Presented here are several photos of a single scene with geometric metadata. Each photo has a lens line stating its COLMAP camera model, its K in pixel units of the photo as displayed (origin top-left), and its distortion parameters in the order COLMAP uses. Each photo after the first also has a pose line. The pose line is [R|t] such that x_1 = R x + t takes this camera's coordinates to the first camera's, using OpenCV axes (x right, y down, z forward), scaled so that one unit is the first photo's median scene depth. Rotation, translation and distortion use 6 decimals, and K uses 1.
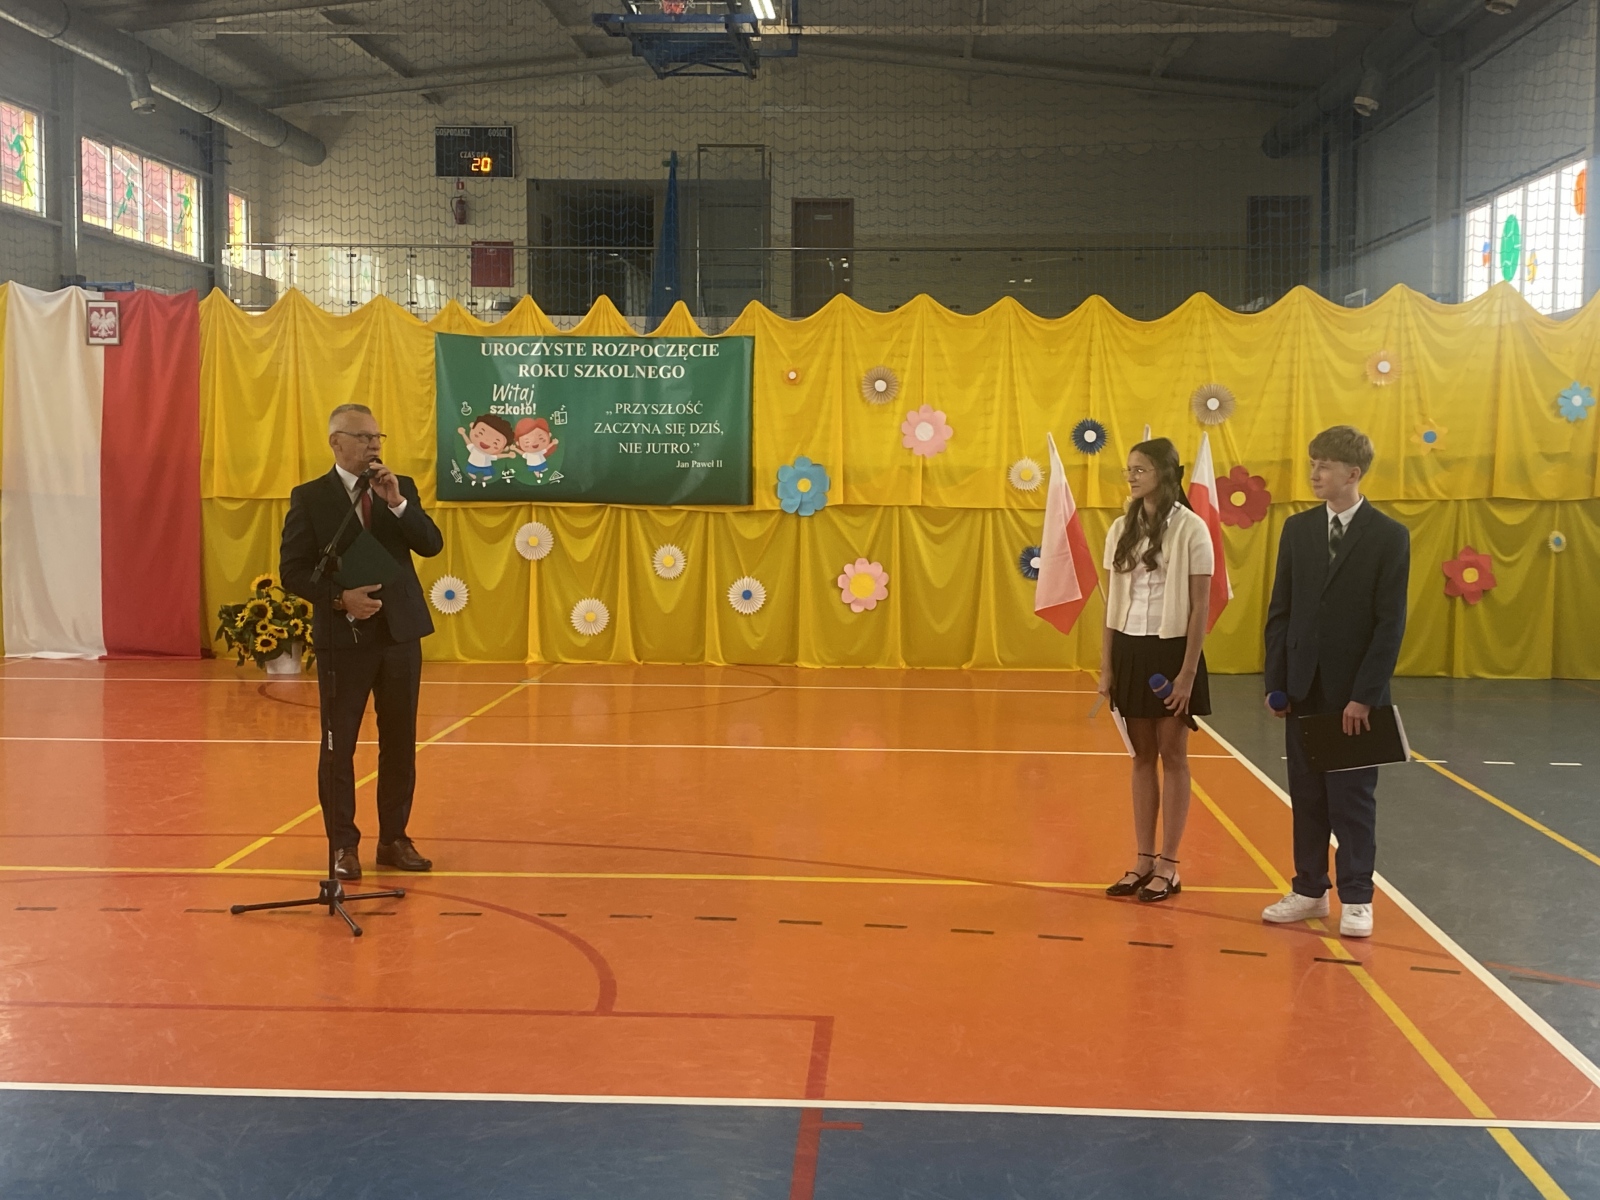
lens RADIAL K [[2021.1, 0, 789.7], [0, 2021.1, 586.3], [0, 0, 1]] dist [0.031460, 0.000000]
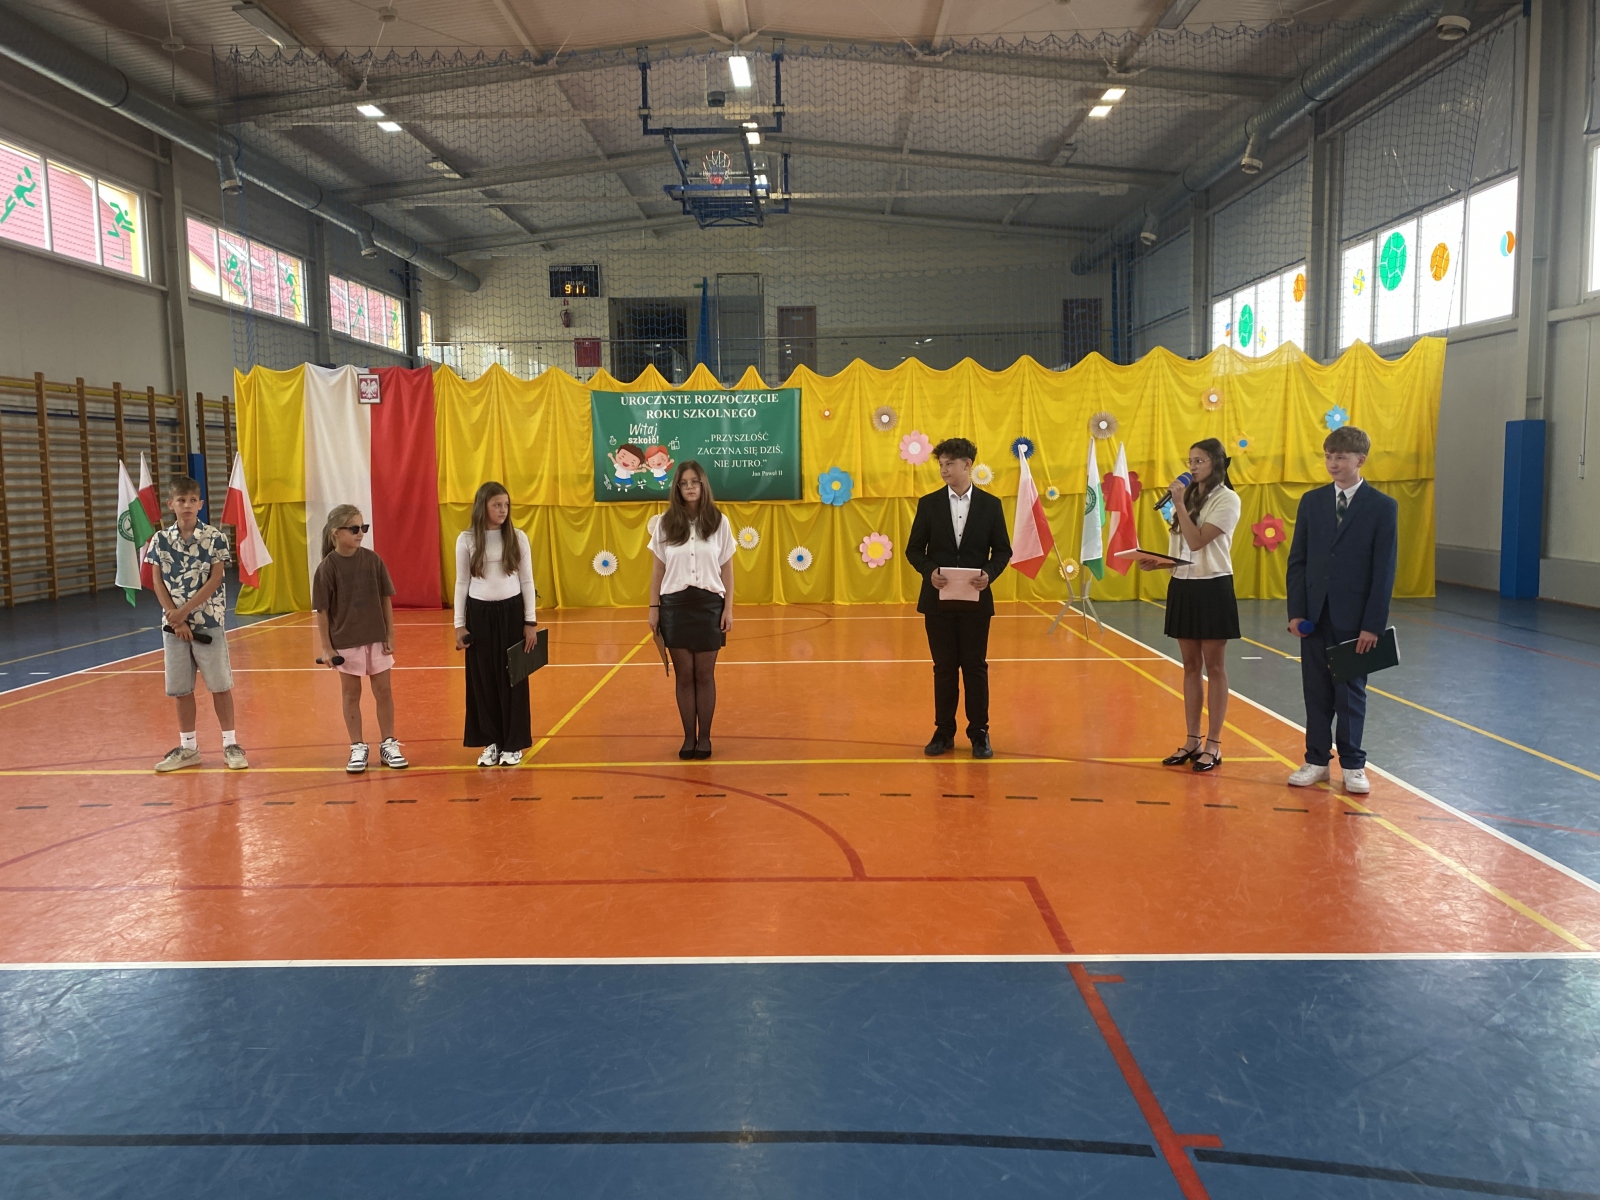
lens RADIAL K [[1217.4, 0, 782.1], [0, 1217.4, 595.1], [0, 0, 1]] dist [0.028256, -0.057215]
pose [[0.999245, -0.027400, 0.027537, -0.061325], [0.026356, 0.998946, 0.037573, -0.002724], [-0.028538, -0.036819, 0.998914, 0.078318]]
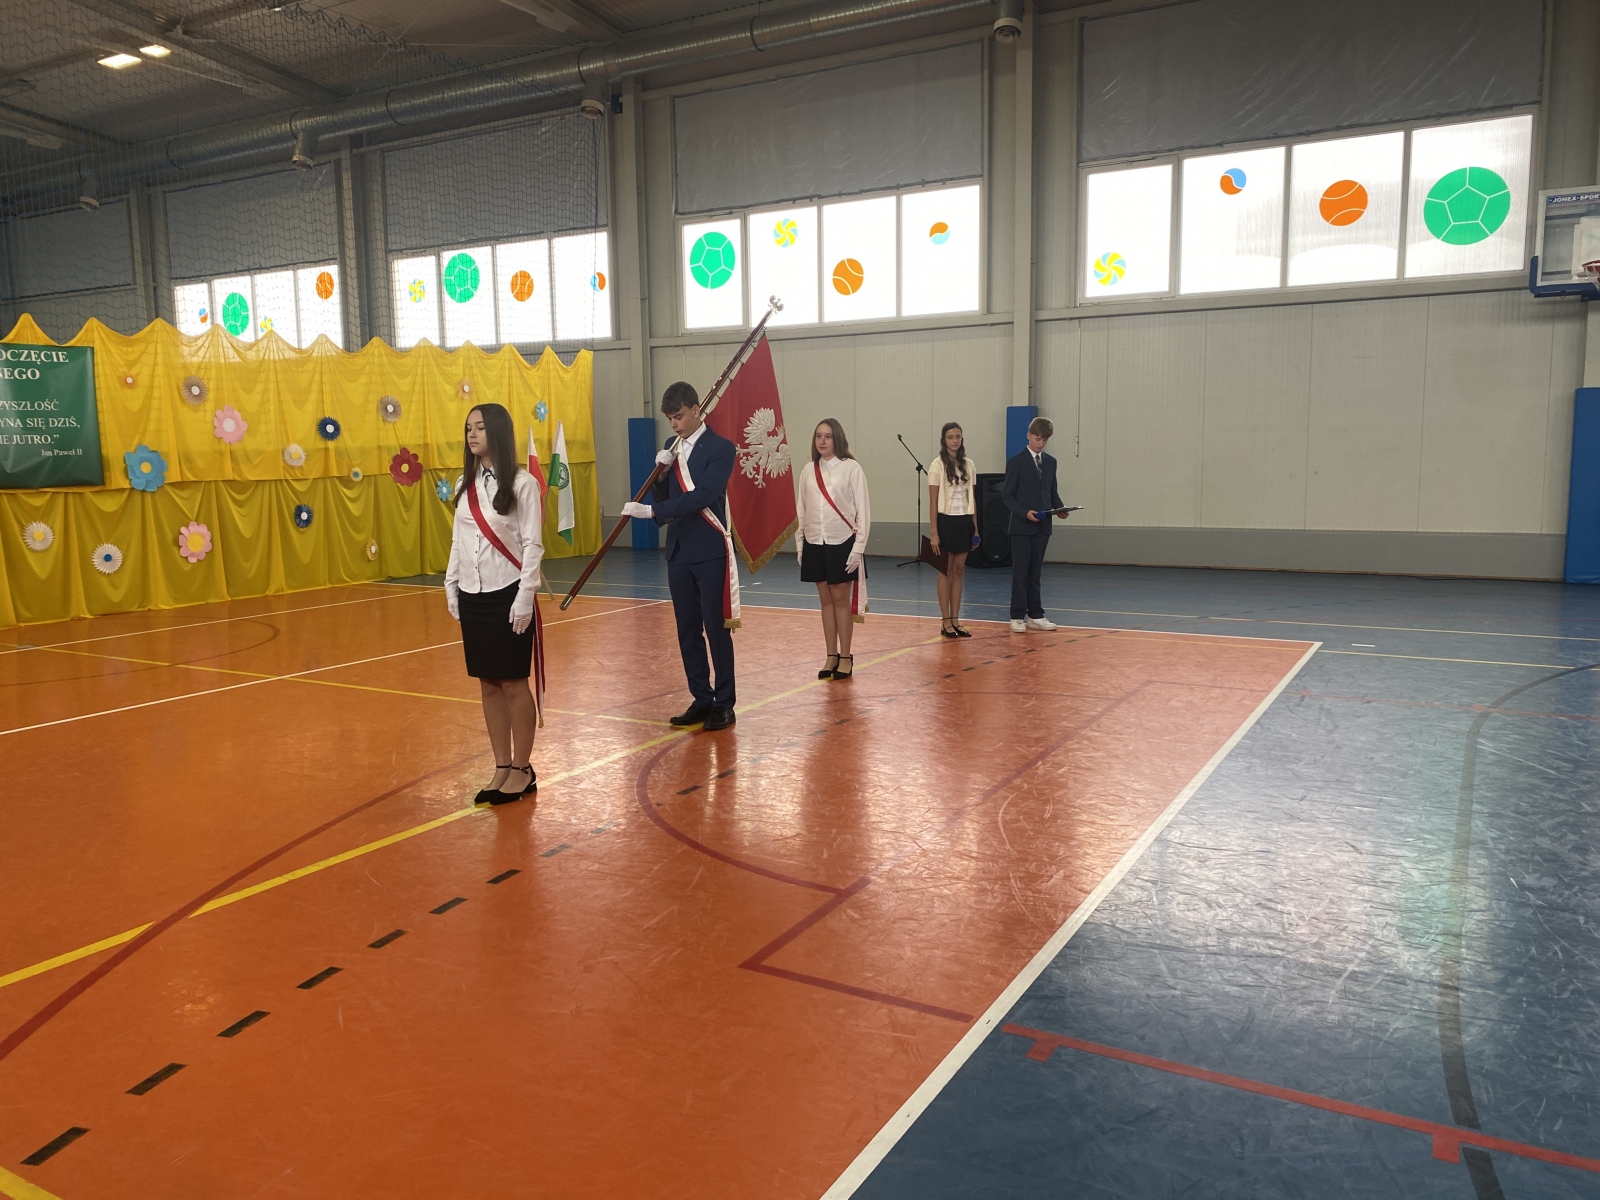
lens RADIAL K [[1217.4, 0, 823.6], [0, 1217.4, 602.7], [0, 0, 1]] dist [0.028256, -0.057215]
pose [[0.420230, -0.127394, 0.898431, -0.515694], [0.074151, 0.991606, 0.105923, -0.015112], [-0.904383, 0.022107, 0.426149, 0.284256]]
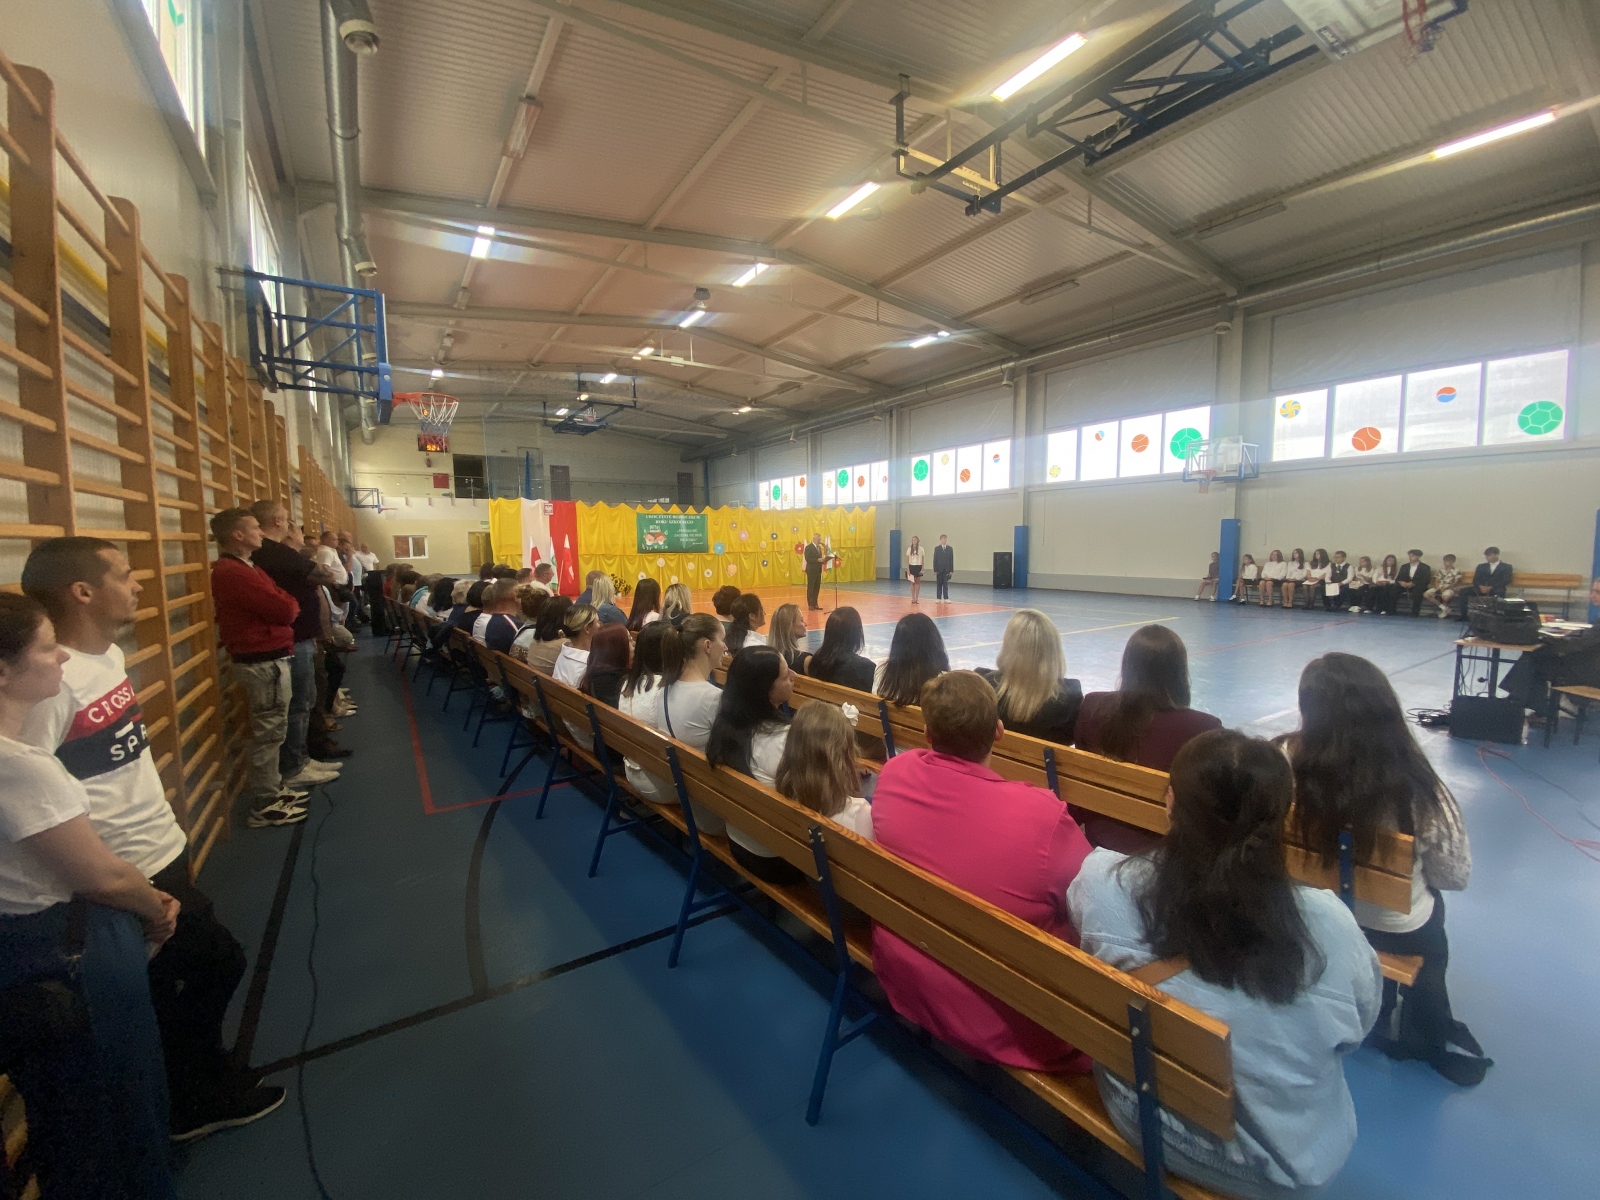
lens RADIAL K [[651.3, 0, 811.1], [0, 651.3, 635.6], [0, 0, 1]] dist [-0.014993, -0.004907]
pose [[0.797371, -0.103940, 0.594471, -0.708263], [0.054833, 0.993460, 0.100153, 0.010583], [-0.600993, -0.047263, 0.797856, -0.285563]]
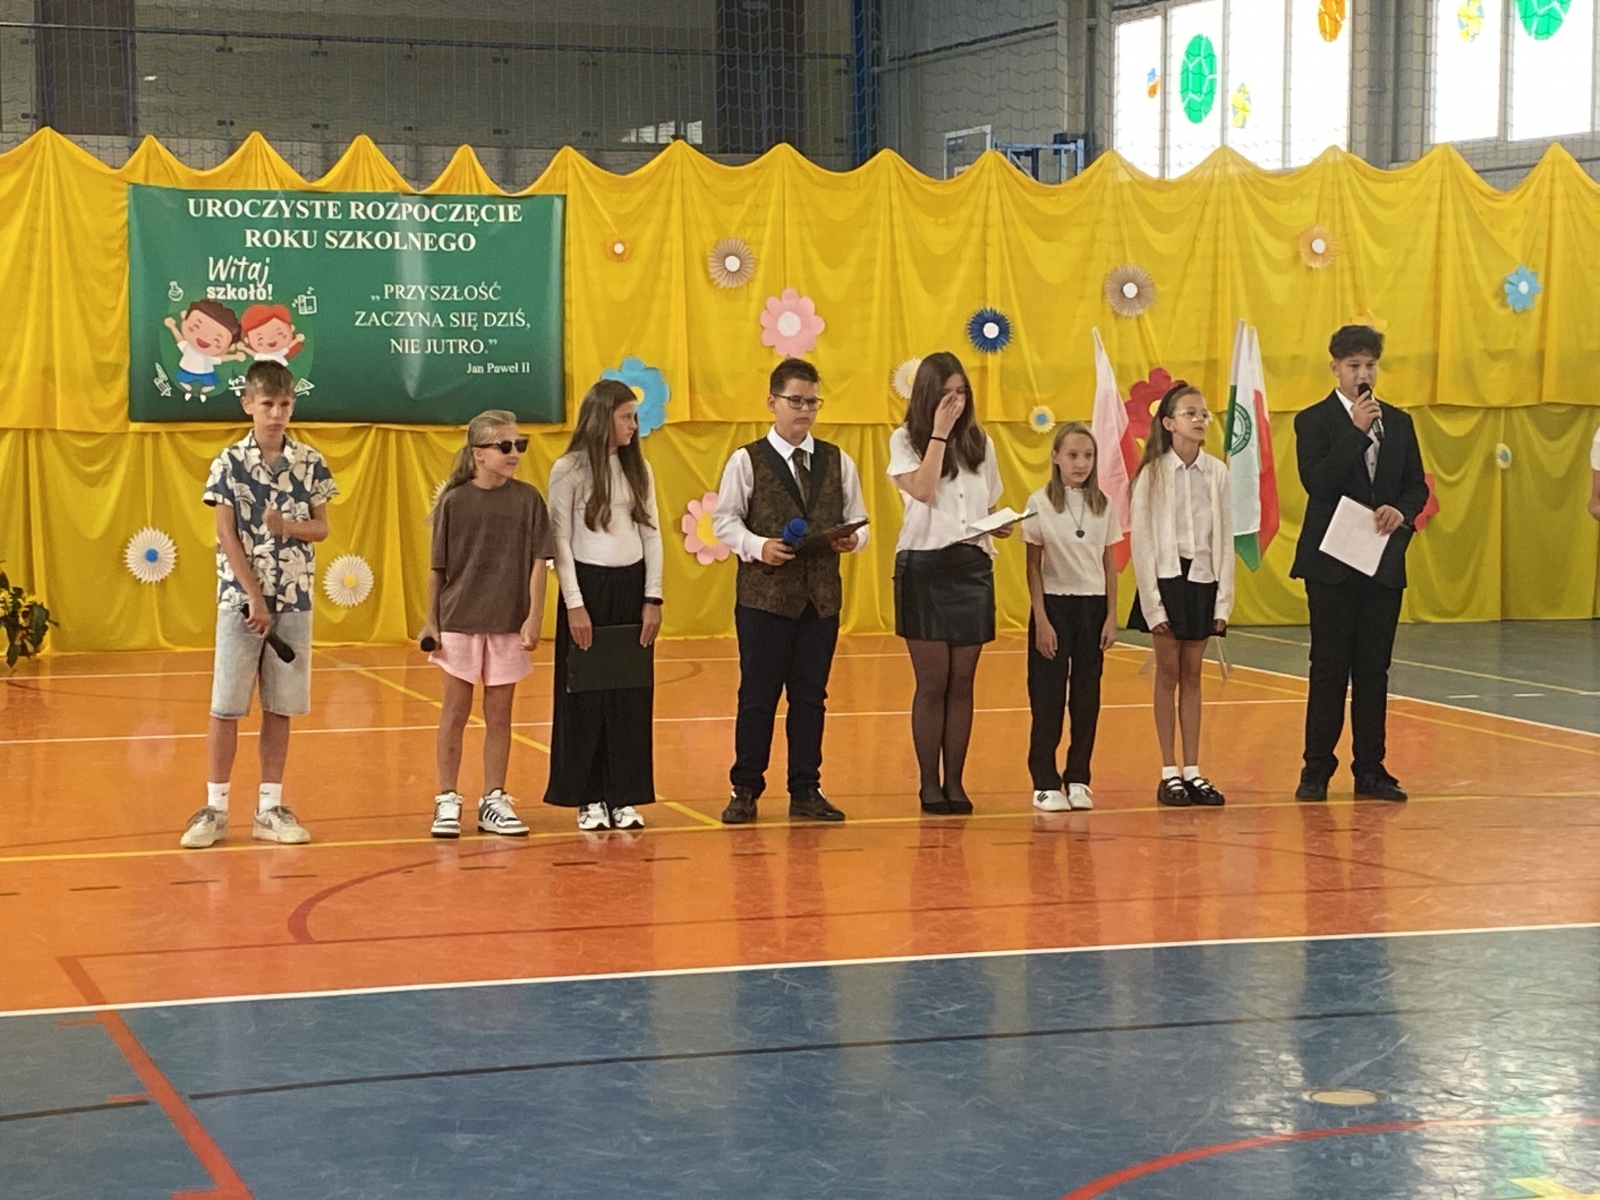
lens RADIAL K [[3409.9, 0, 806.4], [0, 3409.9, 591.5], [0, 0, 1]] dist [0.075939, 0.000000]
pose [[0.924976, -0.029708, 0.378863, -0.413360], [0.027553, 0.999559, 0.011110, 0.009981], [-0.379026, 0.000162, 0.925386, -0.191291]]
